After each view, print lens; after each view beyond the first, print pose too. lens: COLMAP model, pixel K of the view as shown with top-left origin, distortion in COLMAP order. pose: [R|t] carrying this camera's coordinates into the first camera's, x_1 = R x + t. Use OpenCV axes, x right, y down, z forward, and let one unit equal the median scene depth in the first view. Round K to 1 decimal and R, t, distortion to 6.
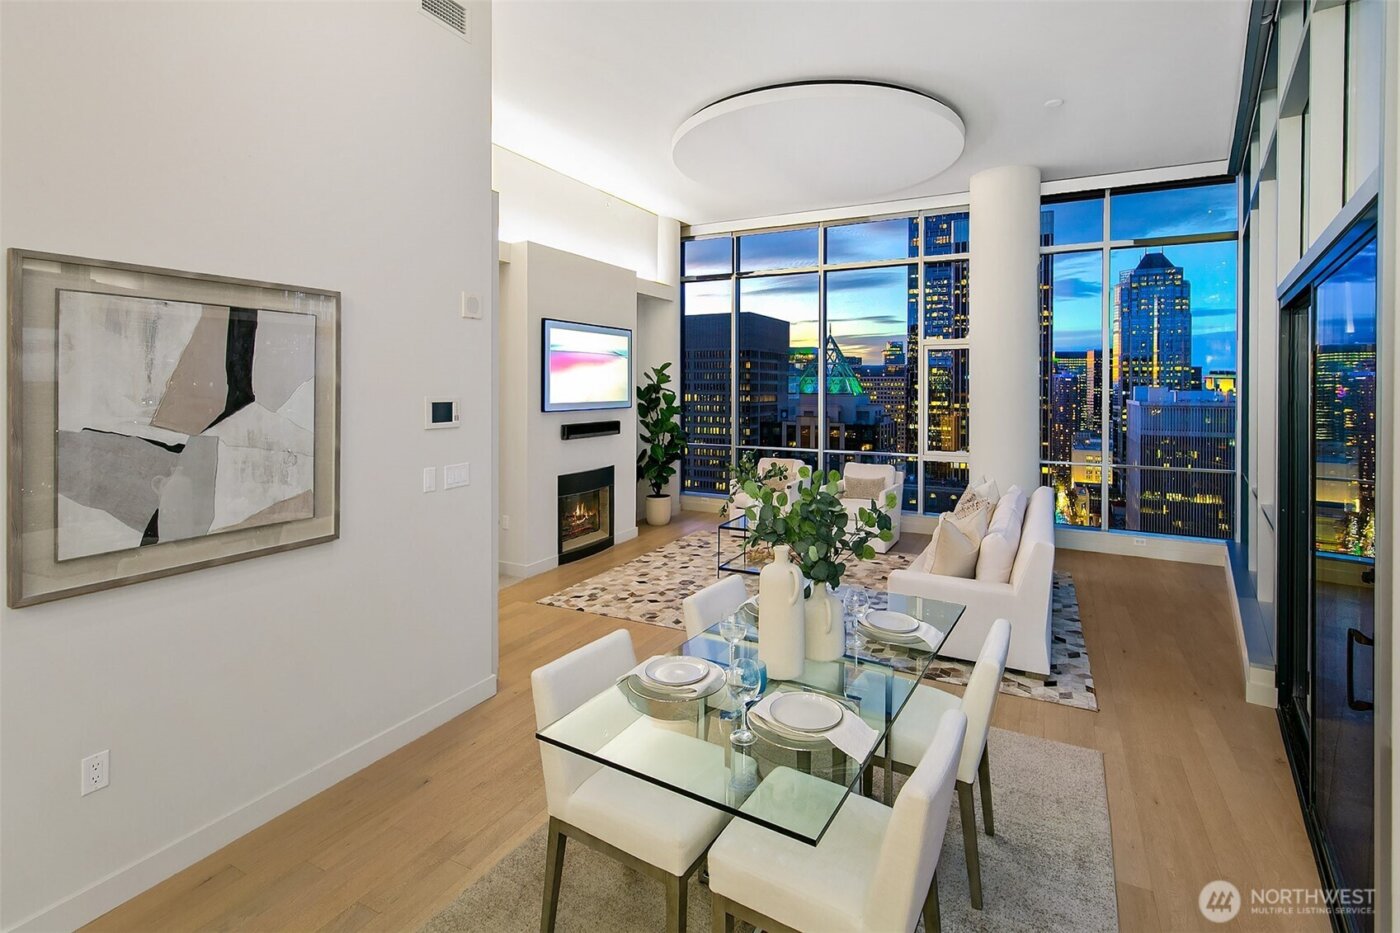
lens RADIAL K [[645.7, 0, 699.3], [0, 645.7, 387.5], [0, 0, 1]] dist [0.000329, 0.000054]
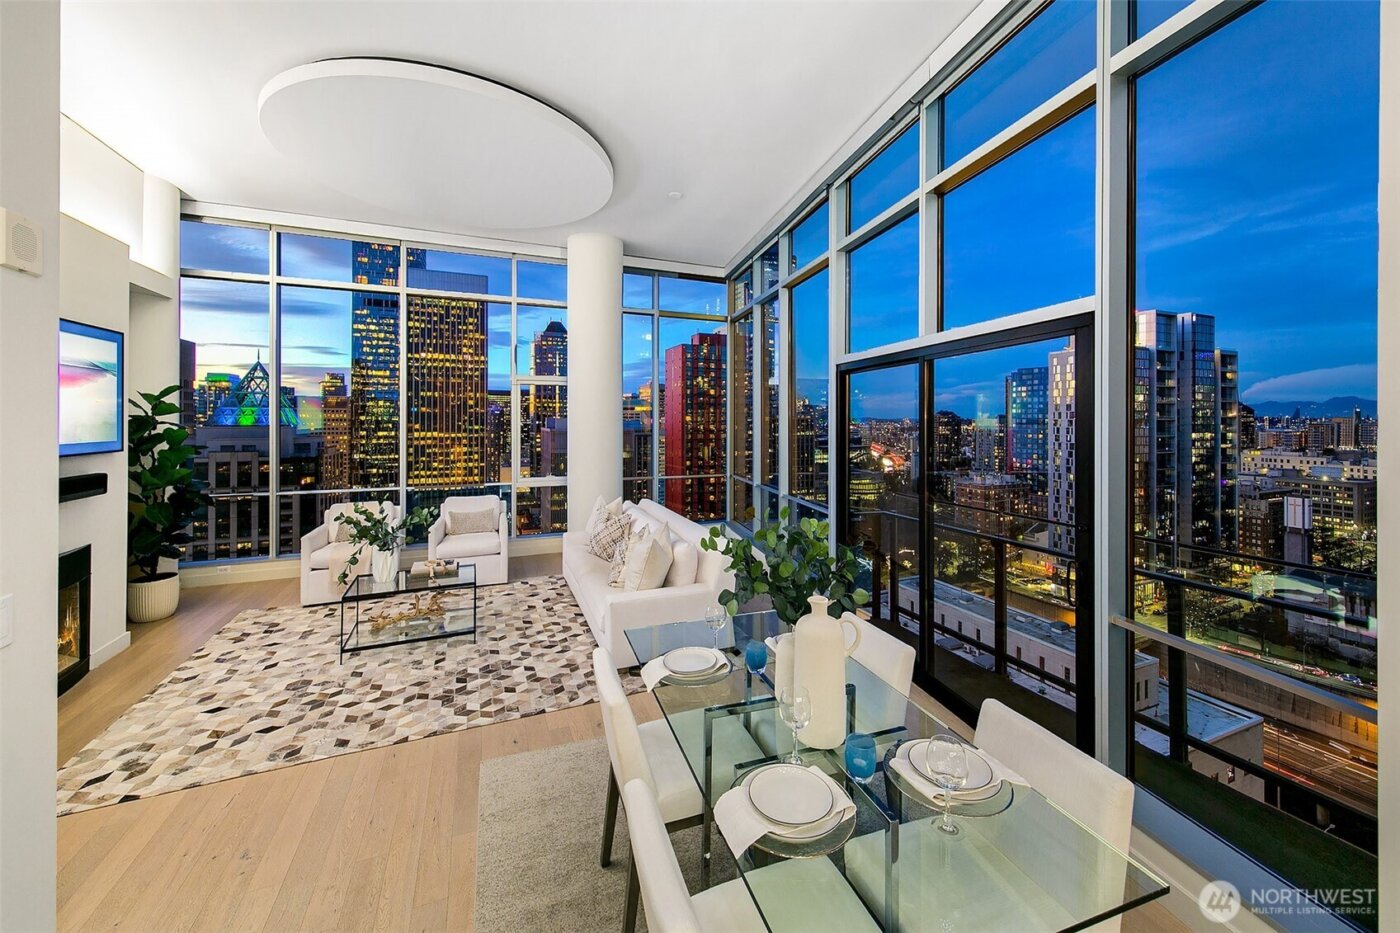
lens RADIAL K [[546.3, 0, 707.3], [0, 546.3, 420.6], [0, 0, 1]] dist [0.005705, 0.000115]
pose [[0.624438, -0.003437, 0.781067, -0.148182], [0.000482, 0.999992, 0.004015, -0.001722], [-0.781074, -0.002131, 0.624435, 0.165407]]
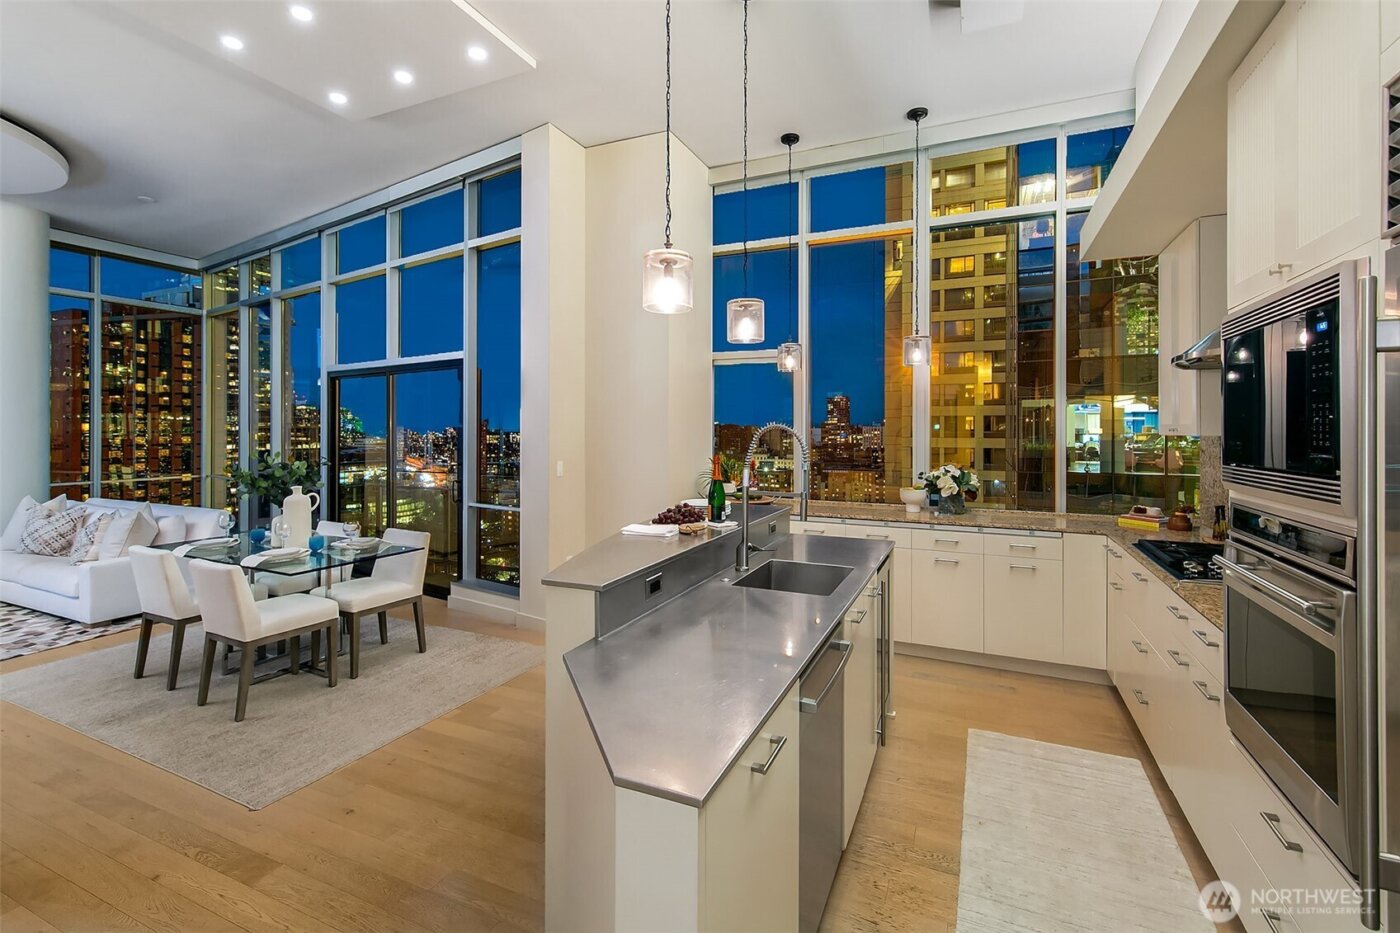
lens RADIAL K [[608.6, 0, 733.7], [0, 608.6, 425.4], [0, 0, 1]] dist [0.000425, -0.000012]
pose [[-0.111304, 0.000865, 0.993786, -0.488107], [0.003221, 0.999995, -0.000509, 0.018356], [-0.993781, 0.003145, -0.111306, -0.034674]]
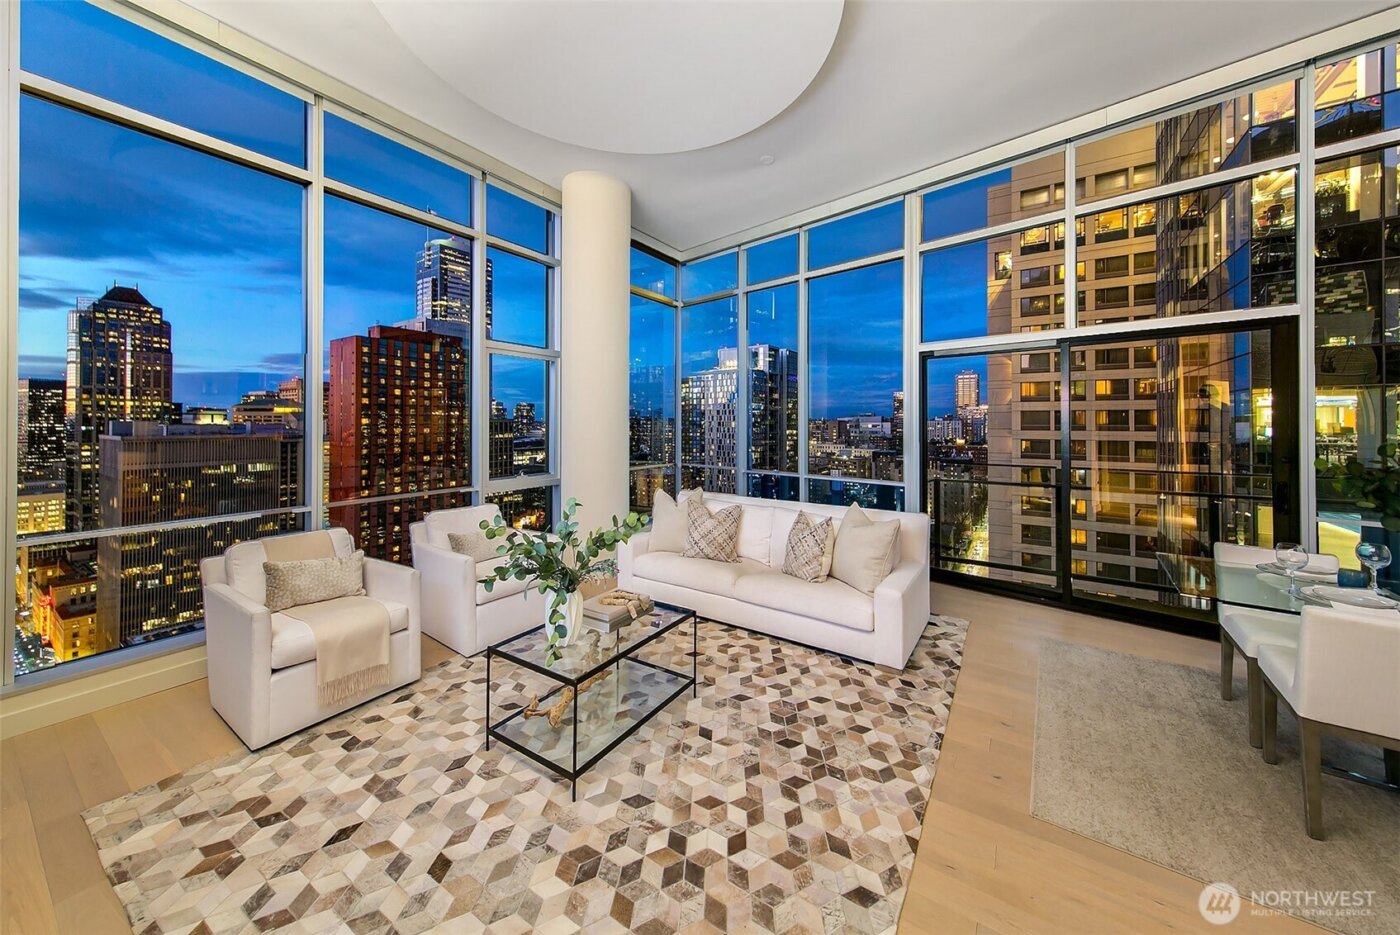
lens RADIAL K [[498.0, 0, 724.8], [0, 498.0, 417.6], [0, 0, 1]] dist [0.006000, -0.000068]
pose [[0.059182, 0.006046, 0.998229, -0.216500], [0.003944, 0.999972, -0.006290, 0.024018], [-0.998239, 0.004309, 0.059156, 0.610237]]
